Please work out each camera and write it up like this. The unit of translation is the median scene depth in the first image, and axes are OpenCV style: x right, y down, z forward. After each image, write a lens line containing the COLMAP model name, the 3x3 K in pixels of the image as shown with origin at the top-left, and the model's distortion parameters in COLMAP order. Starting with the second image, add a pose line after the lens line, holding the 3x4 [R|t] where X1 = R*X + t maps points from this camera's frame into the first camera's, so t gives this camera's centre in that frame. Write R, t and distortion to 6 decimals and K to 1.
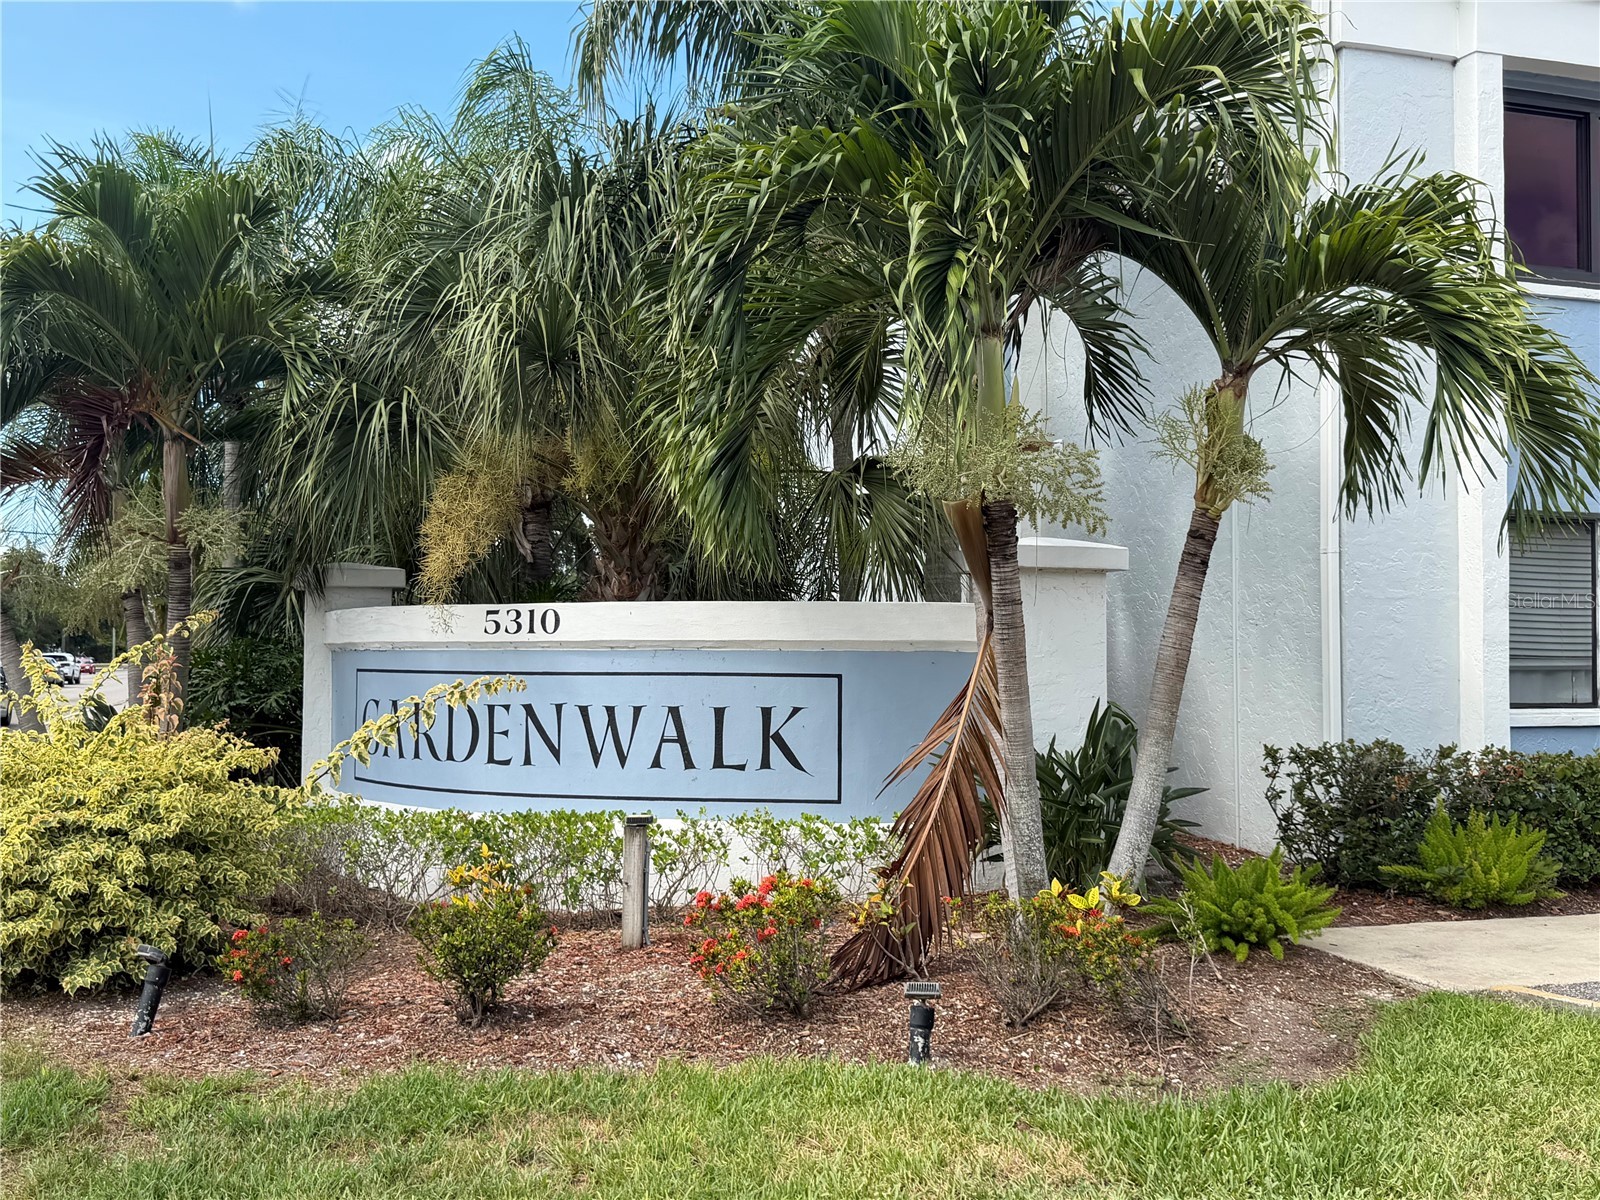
lens RADIAL K [[1572.6, 0, 802.9], [0, 1572.6, 600.7], [0, 0, 1]] dist [0.063656, 0.000000]
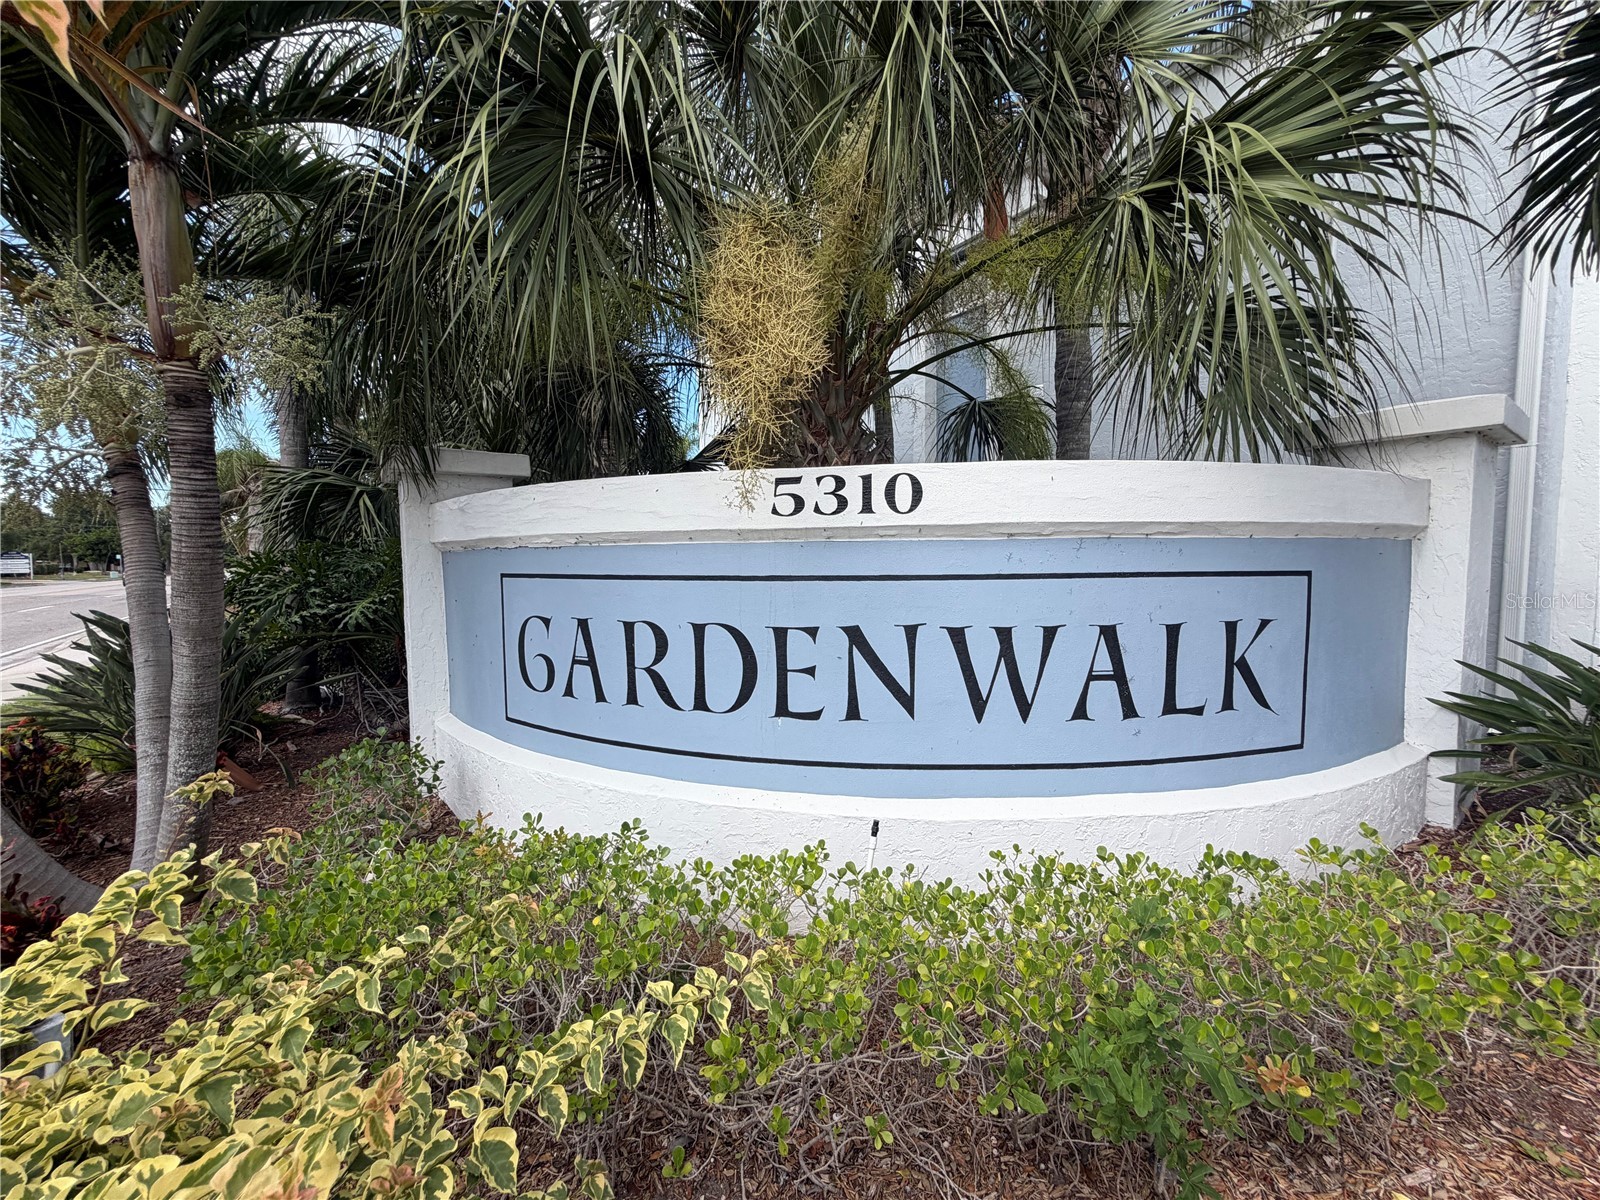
lens RADIAL K [[649.9, 0, 789.9], [0, 649.9, 600.4], [0, 0, 1]] dist [0.003925, 0.000327]
pose [[0.954355, -0.032690, 0.296879, -0.276767], [0.002943, 0.994973, 0.100100, 0.028909], [-0.298659, -0.094658, 0.949654, 0.759126]]
